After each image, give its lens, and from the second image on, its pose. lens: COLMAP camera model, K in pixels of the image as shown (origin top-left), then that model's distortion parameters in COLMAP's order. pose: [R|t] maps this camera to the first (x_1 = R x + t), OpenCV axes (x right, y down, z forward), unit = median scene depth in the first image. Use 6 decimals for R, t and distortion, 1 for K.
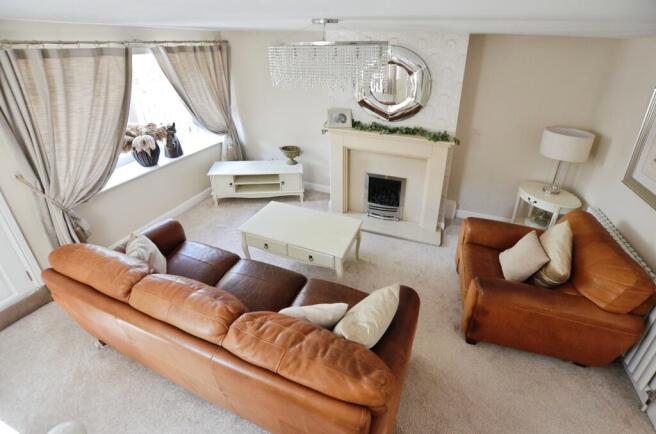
lens RADIAL K [[292.7, 0, 314.5], [0, 292.7, 152.9], [0, 0, 1]] dist [-0.029252, 0.002267]
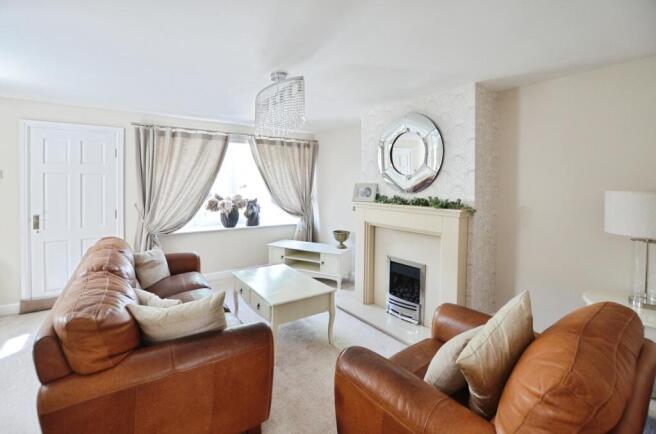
lens RADIAL K [[292.7, 0, 338.5], [0, 292.7, 185.1], [0, 0, 1]] dist [-0.029252, 0.002267]
pose [[0.846759, 0.007935, -0.531917, 0.506589], [-0.202683, 0.929284, -0.308790, 0.169701], [0.491852, 0.369281, 0.788488, 0.180783]]
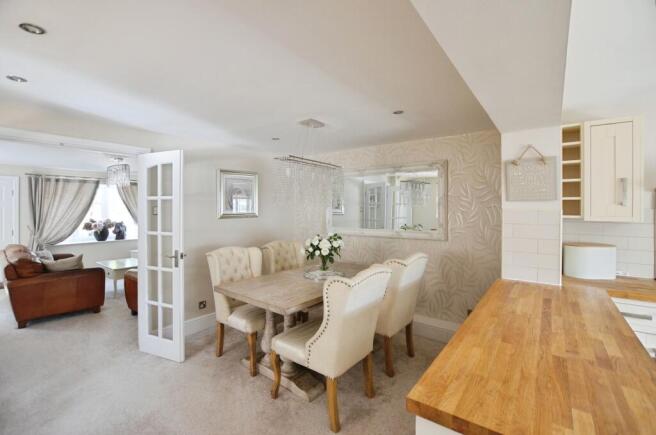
lens RADIAL K [[292.7, 0, 334.1], [0, 292.7, 200.3], [0, 0, 1]] dist [-0.029252, 0.002267]
pose [[0.955937, -0.021791, -0.292761, 1.458609], [-0.094157, 0.921801, -0.376056, 0.367265], [0.278062, 0.387051, 0.879132, -0.319996]]
